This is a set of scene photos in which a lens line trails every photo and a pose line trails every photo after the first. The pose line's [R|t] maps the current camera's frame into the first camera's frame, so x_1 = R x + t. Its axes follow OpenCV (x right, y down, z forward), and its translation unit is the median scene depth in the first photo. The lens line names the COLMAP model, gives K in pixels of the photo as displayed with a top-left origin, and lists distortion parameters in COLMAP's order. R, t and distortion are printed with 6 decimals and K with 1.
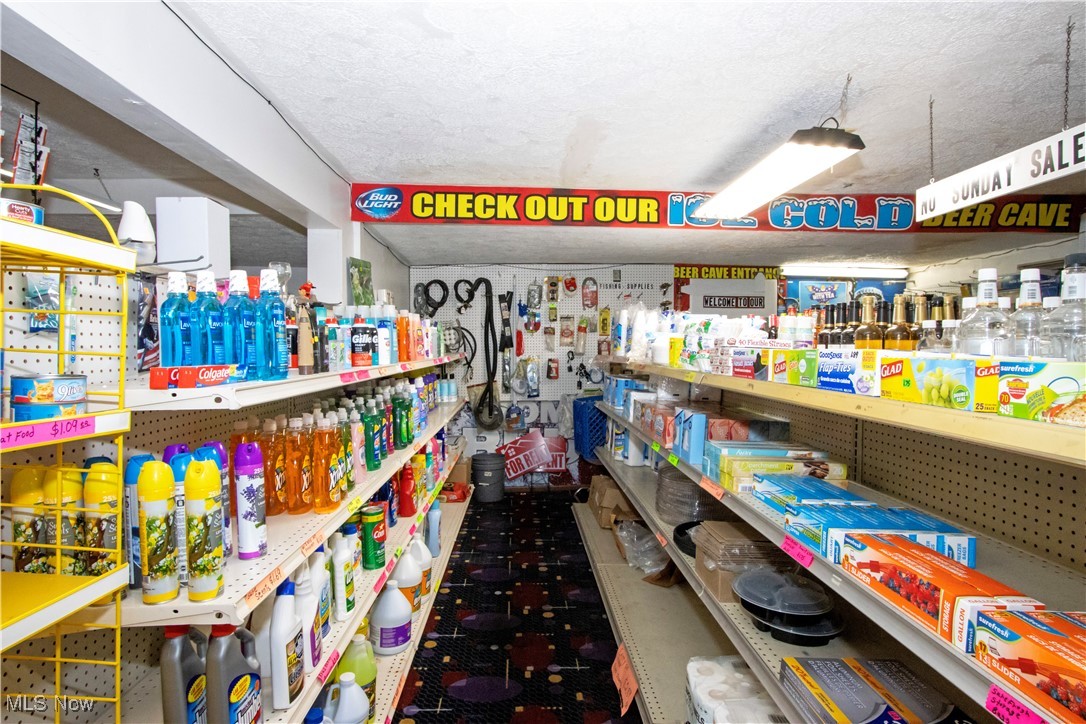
lens RADIAL K [[567.5, 0, 542.5], [0, 567.5, 360.1], [0, 0, 1]] dist [-0.017412, 0.005913]
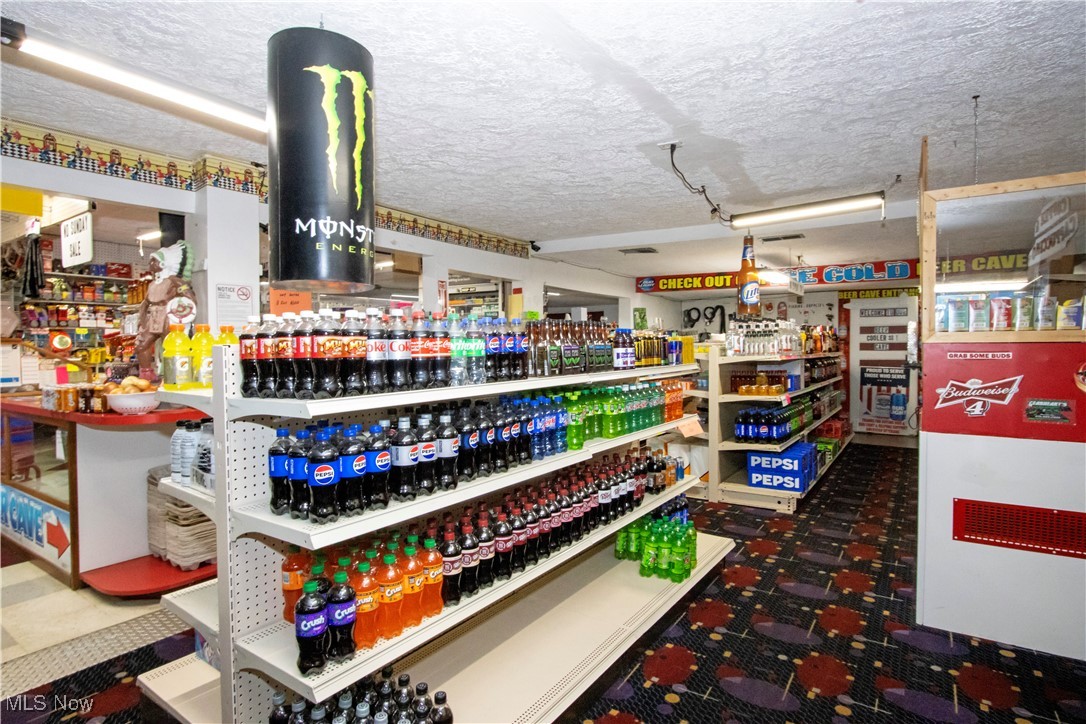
lens RADIAL K [[567.5, 0, 543.7], [0, 567.5, 358.4], [0, 0, 1]] dist [-0.017412, 0.005913]
pose [[0.800898, 0.007108, -0.598759, 0.534452], [-0.006479, 0.999974, 0.003203, 0.022953], [0.598766, 0.001314, 0.800923, -0.793814]]
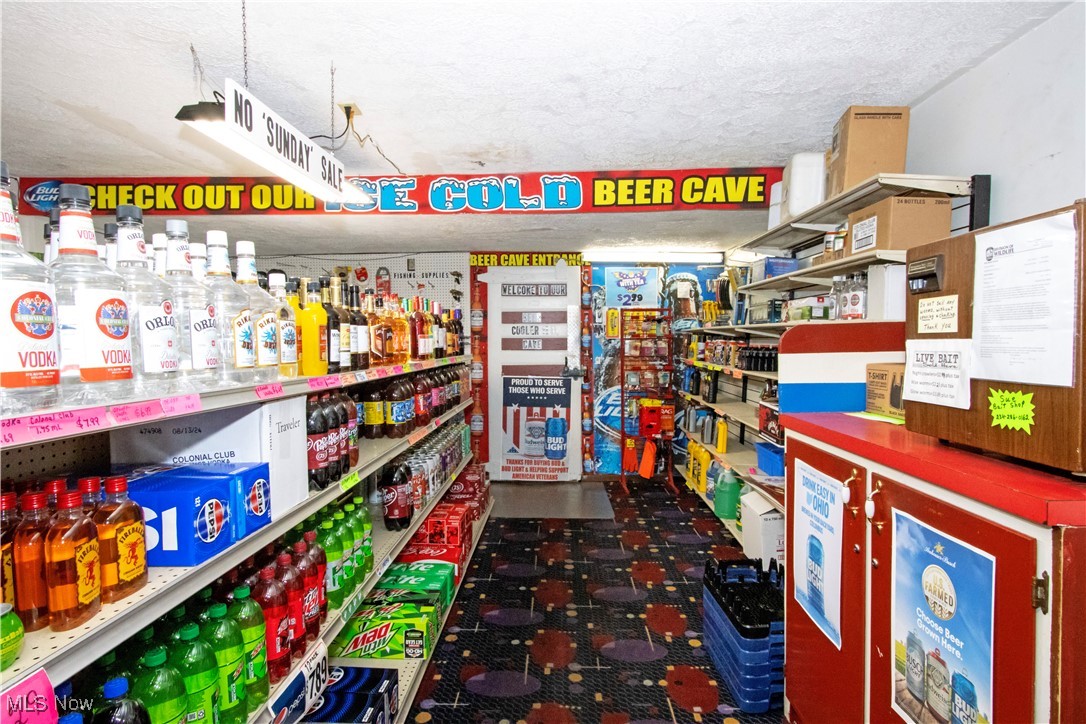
lens RADIAL K [[567.5, 0, 543.2], [0, 567.5, 337.5], [0, 0, 1]] dist [-0.017412, 0.005913]
pose [[0.997322, -0.005890, -0.072898, 0.437518], [0.003999, 0.999652, -0.026068, 0.003211], [0.073026, 0.025706, 0.996999, 0.044806]]
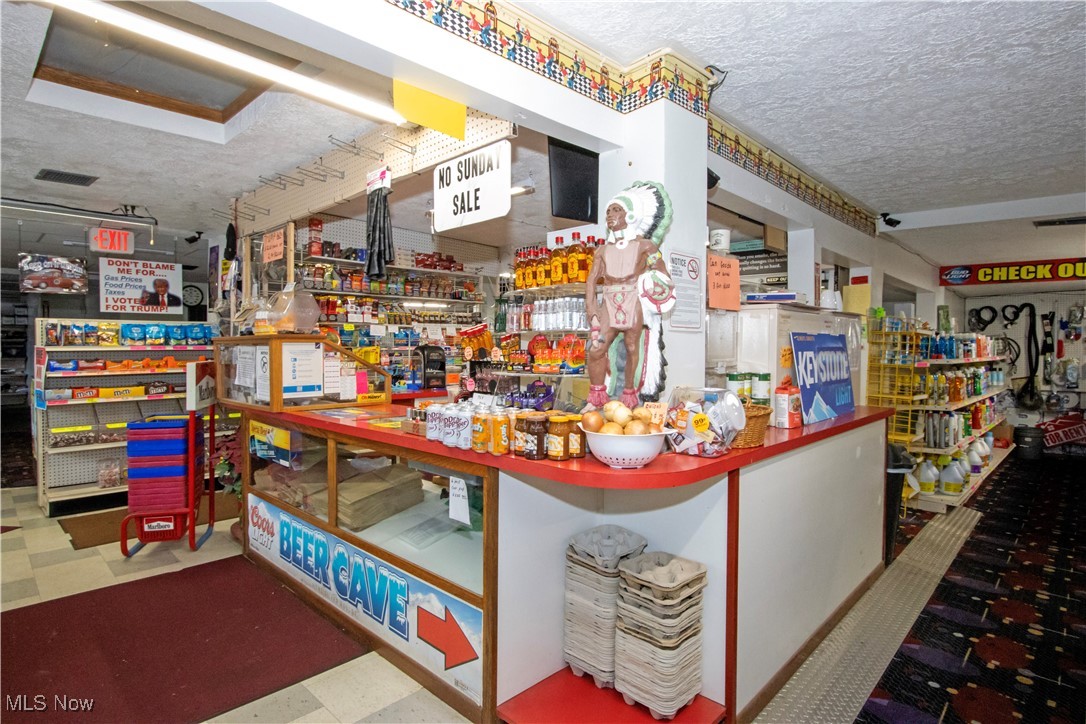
lens RADIAL K [[567.5, 0, 549.8], [0, 567.5, 358.2], [0, 0, 1]] dist [-0.017412, 0.005913]
pose [[0.686855, 0.017831, -0.726576, 0.100565], [-0.024279, 0.999704, 0.001582, 0.020682], [0.726389, 0.016554, 0.687085, -0.846612]]
